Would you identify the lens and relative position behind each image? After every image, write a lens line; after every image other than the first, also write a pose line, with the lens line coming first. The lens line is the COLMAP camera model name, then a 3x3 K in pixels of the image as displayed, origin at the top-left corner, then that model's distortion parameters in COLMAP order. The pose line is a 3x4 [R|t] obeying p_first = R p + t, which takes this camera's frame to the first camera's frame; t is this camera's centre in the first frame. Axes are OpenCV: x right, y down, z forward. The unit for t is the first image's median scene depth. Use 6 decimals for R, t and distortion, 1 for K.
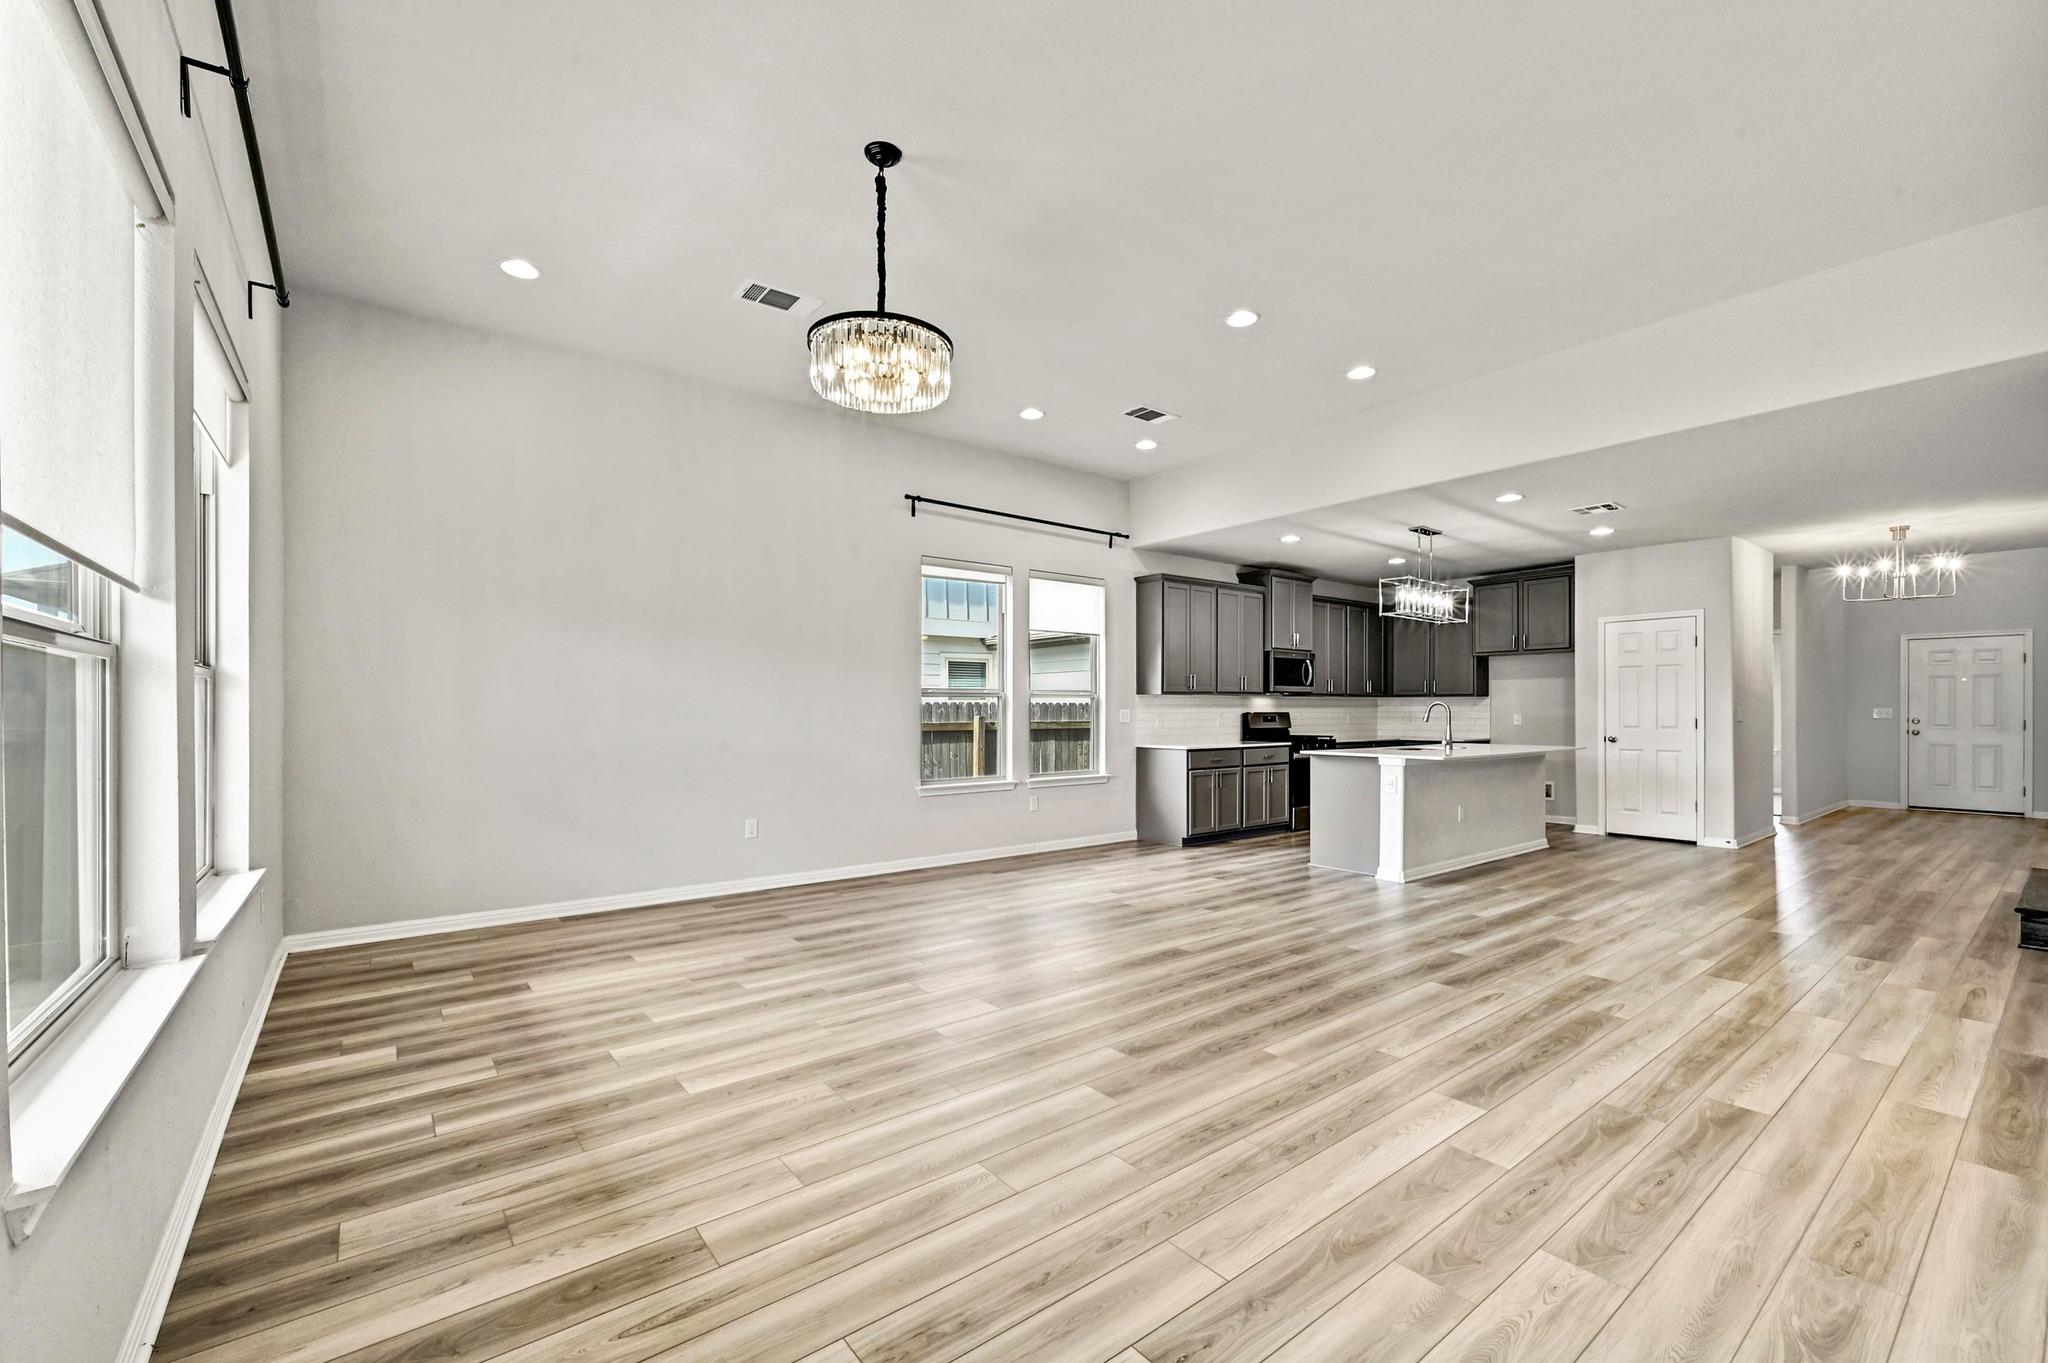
lens RADIAL K [[848.8, 0, 1031.5], [0, 848.8, 716.3], [0, 0, 1]] dist [0.000008, -0.000164]
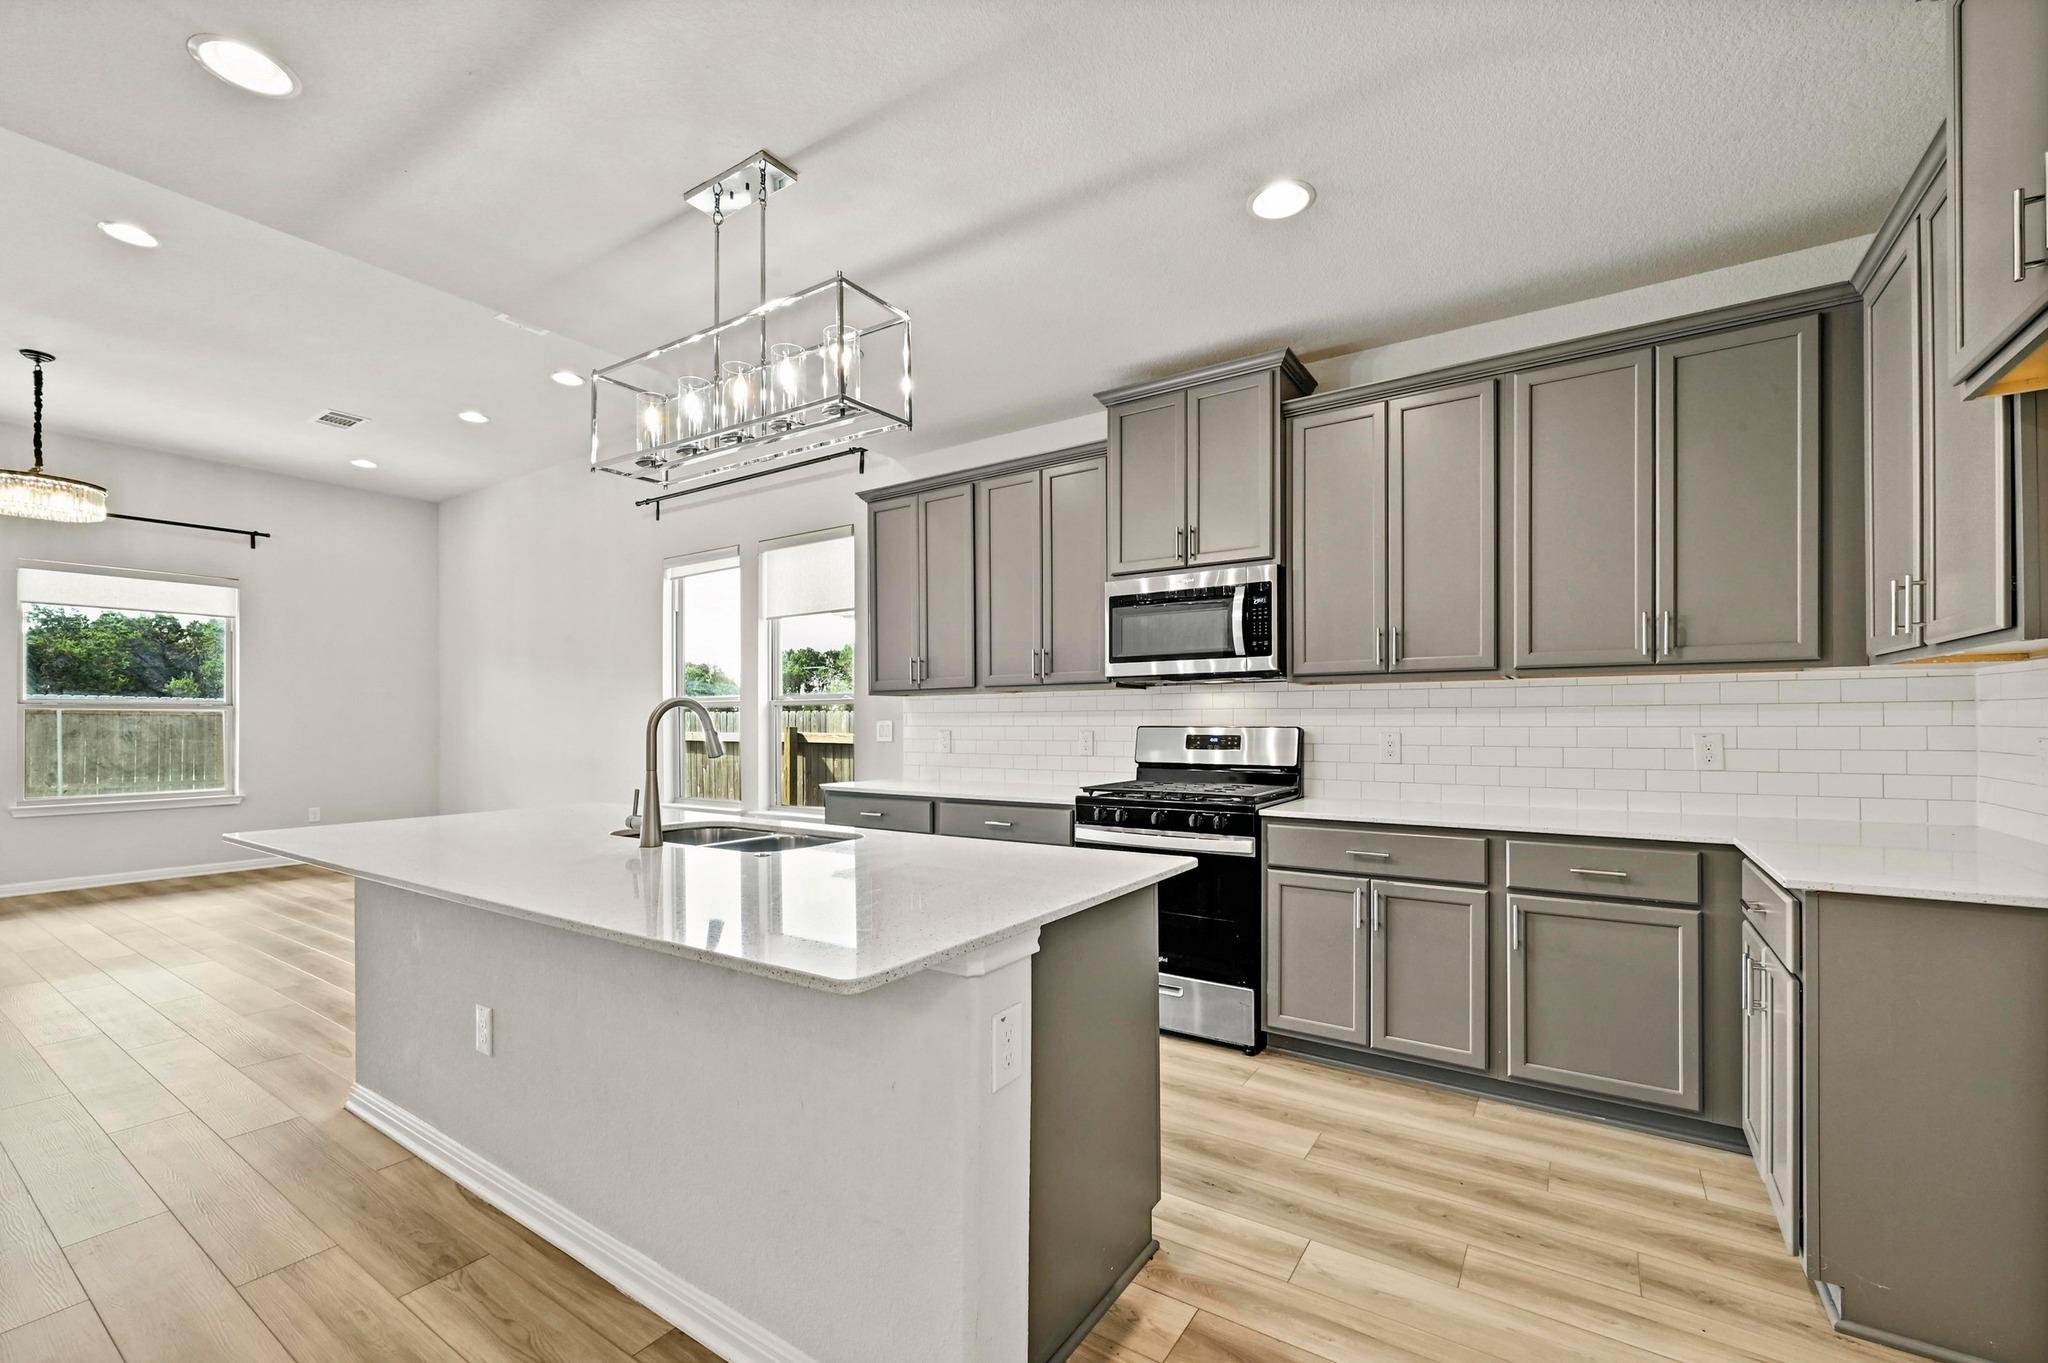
lens RADIAL K [[840.5, 0, 1028.8], [0, 840.5, 716.9], [0, 0, 1]] dist [0.003089, -0.000080]
pose [[0.307522, -0.006357, -0.951520, 0.749472], [-0.004386, 0.999958, -0.008098, -0.006433], [0.951531, 0.006664, 0.307481, 0.925601]]
